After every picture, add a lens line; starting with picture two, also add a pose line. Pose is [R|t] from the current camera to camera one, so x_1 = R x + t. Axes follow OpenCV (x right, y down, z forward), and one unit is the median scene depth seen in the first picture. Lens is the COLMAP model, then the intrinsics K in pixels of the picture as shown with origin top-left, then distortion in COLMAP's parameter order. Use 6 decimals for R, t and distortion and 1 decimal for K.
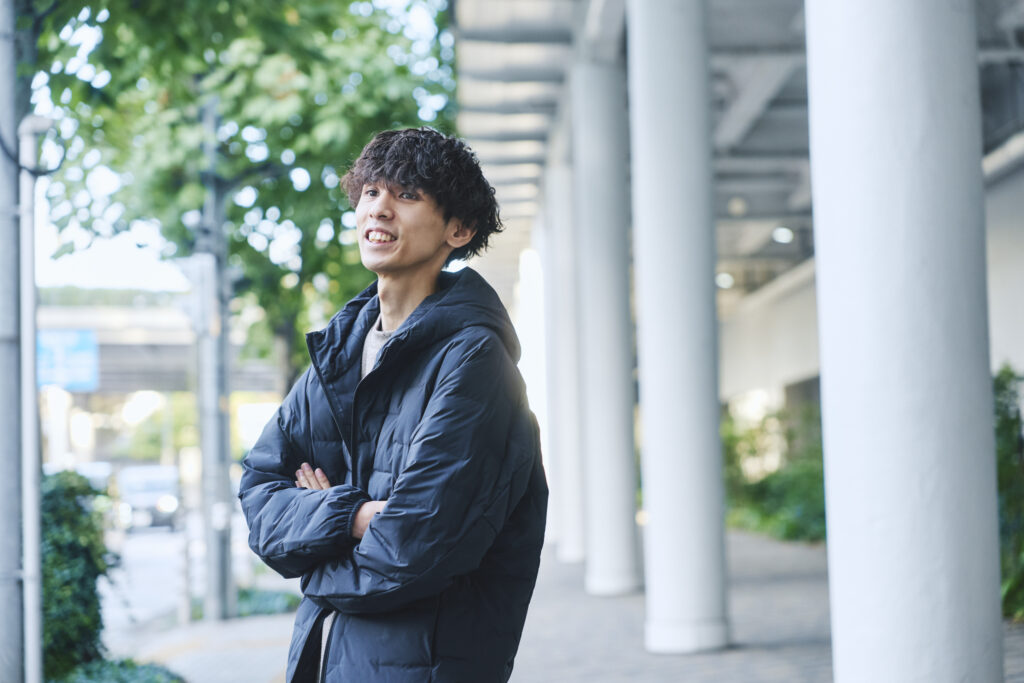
lens RADIAL K [[2075.8, 0, 509.5], [0, 2075.8, 346.8], [0, 0, 1]] dist [-0.367181, 0.000000]
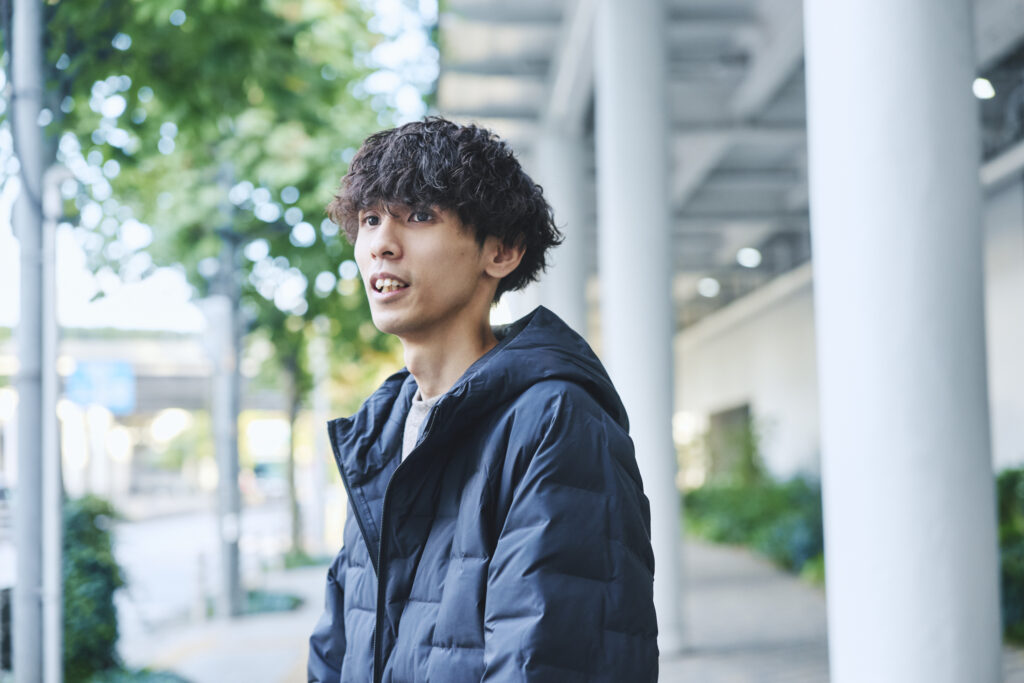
lens RADIAL K [[1547.1, 0, 517.6], [0, 1547.1, 333.6], [0, 0, 1]] dist [-0.152765, 0.000000]
pose [[0.999227, 0.007652, 0.038555, -0.016273], [-0.006748, 0.999701, -0.023516, -0.006875], [-0.038724, 0.023238, 0.998980, 0.145273]]
